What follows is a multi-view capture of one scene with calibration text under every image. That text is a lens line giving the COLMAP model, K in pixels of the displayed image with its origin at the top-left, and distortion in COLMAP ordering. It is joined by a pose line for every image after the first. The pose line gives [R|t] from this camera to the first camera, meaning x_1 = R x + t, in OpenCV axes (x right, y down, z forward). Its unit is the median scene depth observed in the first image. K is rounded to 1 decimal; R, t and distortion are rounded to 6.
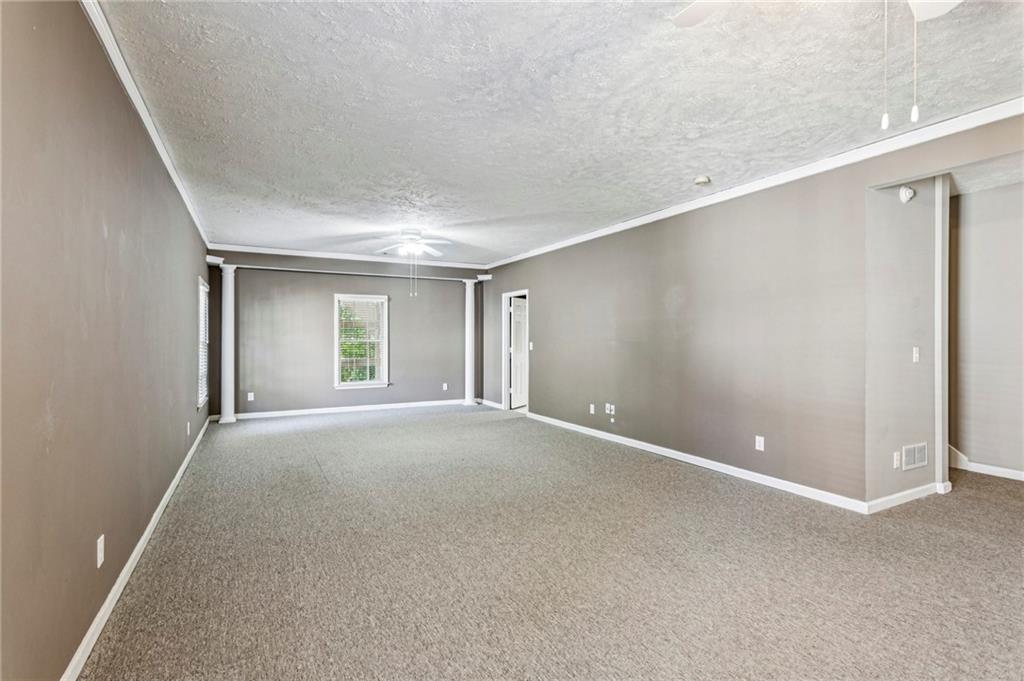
lens RADIAL K [[488.1, 0, 509.2], [0, 488.1, 336.0], [0, 0, 1]] dist [-0.001201, -0.000286]
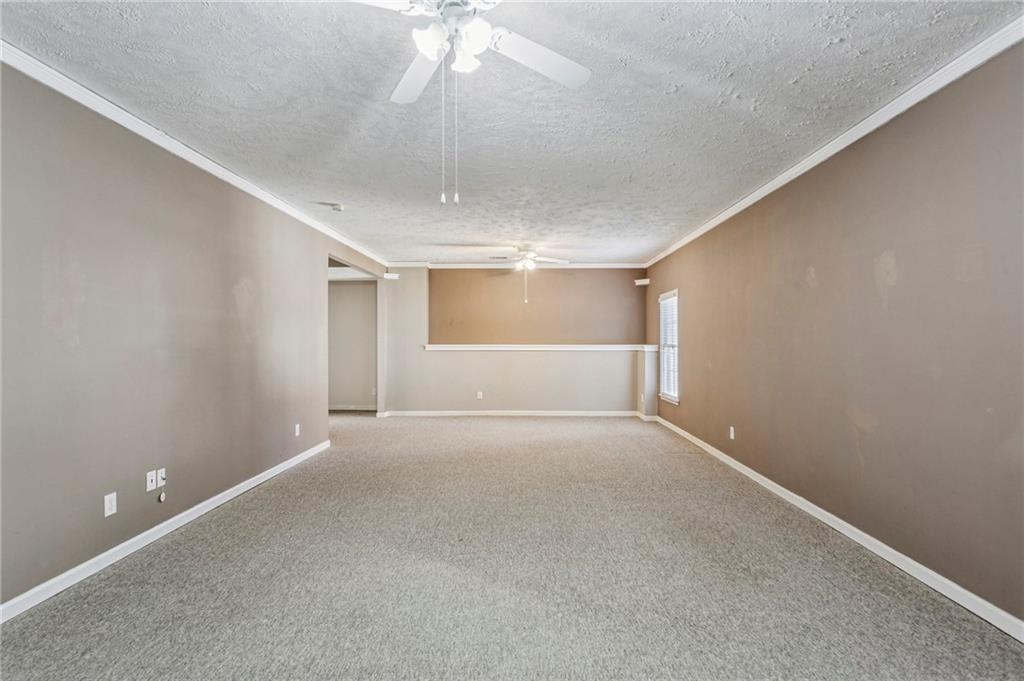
lens RADIAL K [[488.1, 0, 509.2], [0, 488.1, 336.0], [0, 0, 1]] dist [-0.001201, -0.000286]
pose [[-0.861308, 0.002094, 0.508079, -0.413635], [-0.001478, 0.999977, -0.006627, -0.002099], [-0.508081, -0.006459, -0.861285, 1.338877]]
